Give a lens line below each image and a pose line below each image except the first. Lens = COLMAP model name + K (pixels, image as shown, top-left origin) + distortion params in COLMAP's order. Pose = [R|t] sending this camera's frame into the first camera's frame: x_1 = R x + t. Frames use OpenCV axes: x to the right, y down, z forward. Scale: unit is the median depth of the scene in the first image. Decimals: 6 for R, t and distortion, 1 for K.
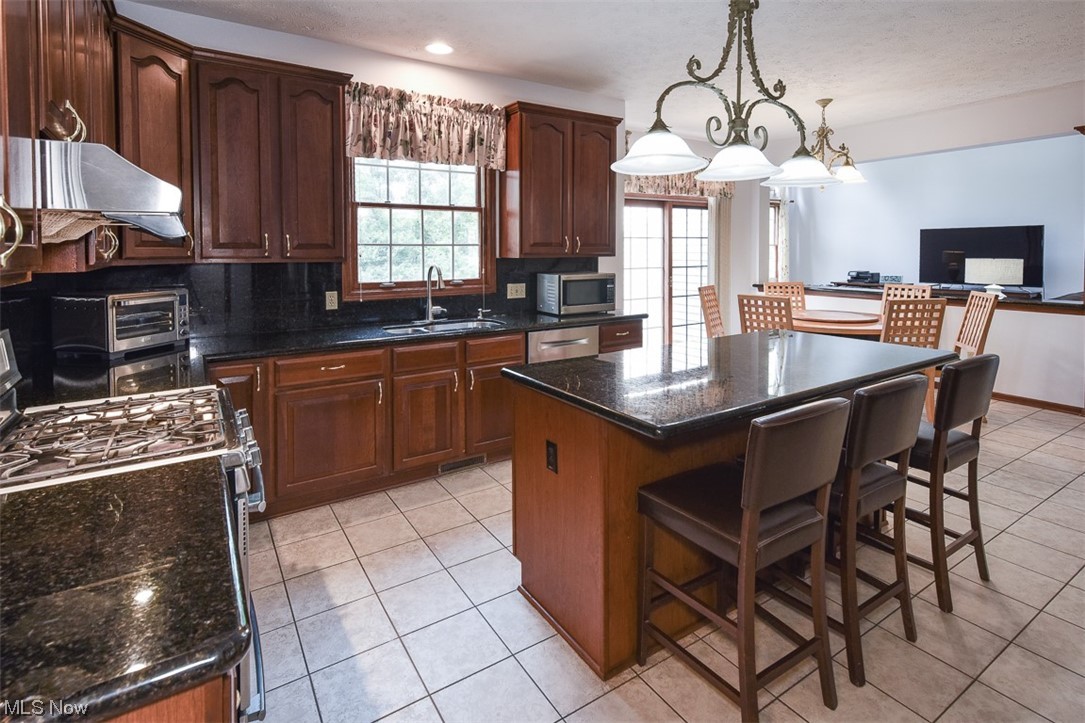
lens RADIAL K [[533.3, 0, 541.7], [0, 533.3, 308.5], [0, 0, 1]] dist [0.043756, 0.000016]
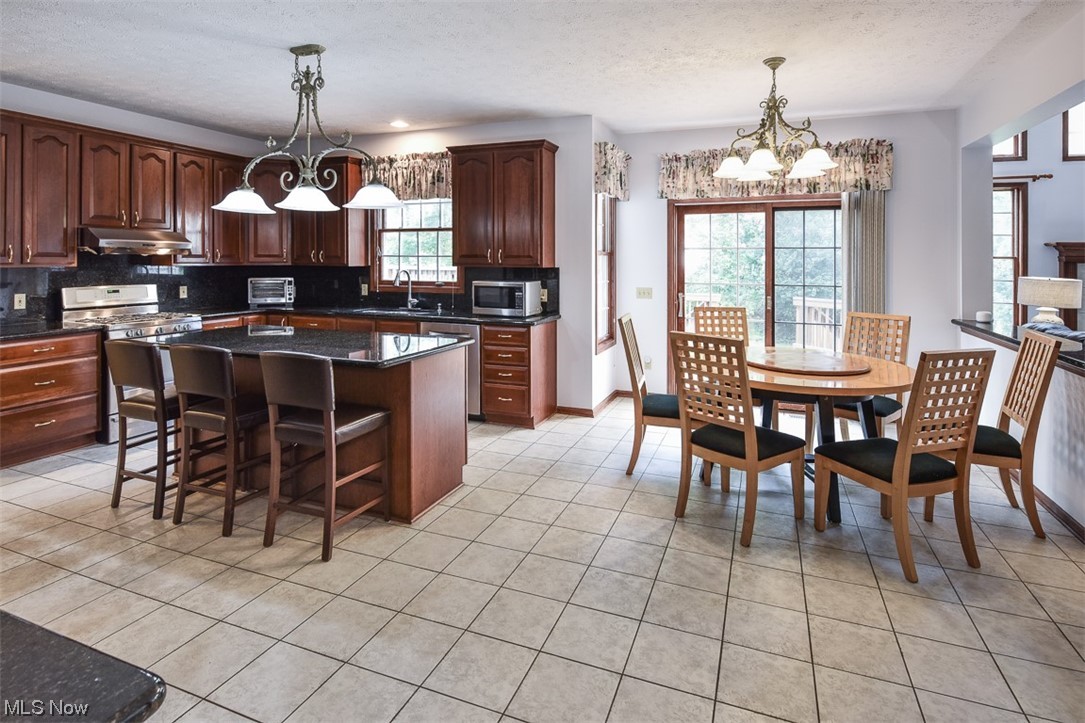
lens RADIAL K [[536.8, 0, 574.5], [0, 536.8, 317.3], [0, 0, 1]] dist [-0.002276, -0.000791]
pose [[0.605609, 0.092980, -0.790311, 1.208607], [-0.096290, 0.994415, 0.043206, -0.058938], [0.789915, 0.049933, 0.611180, 0.465294]]
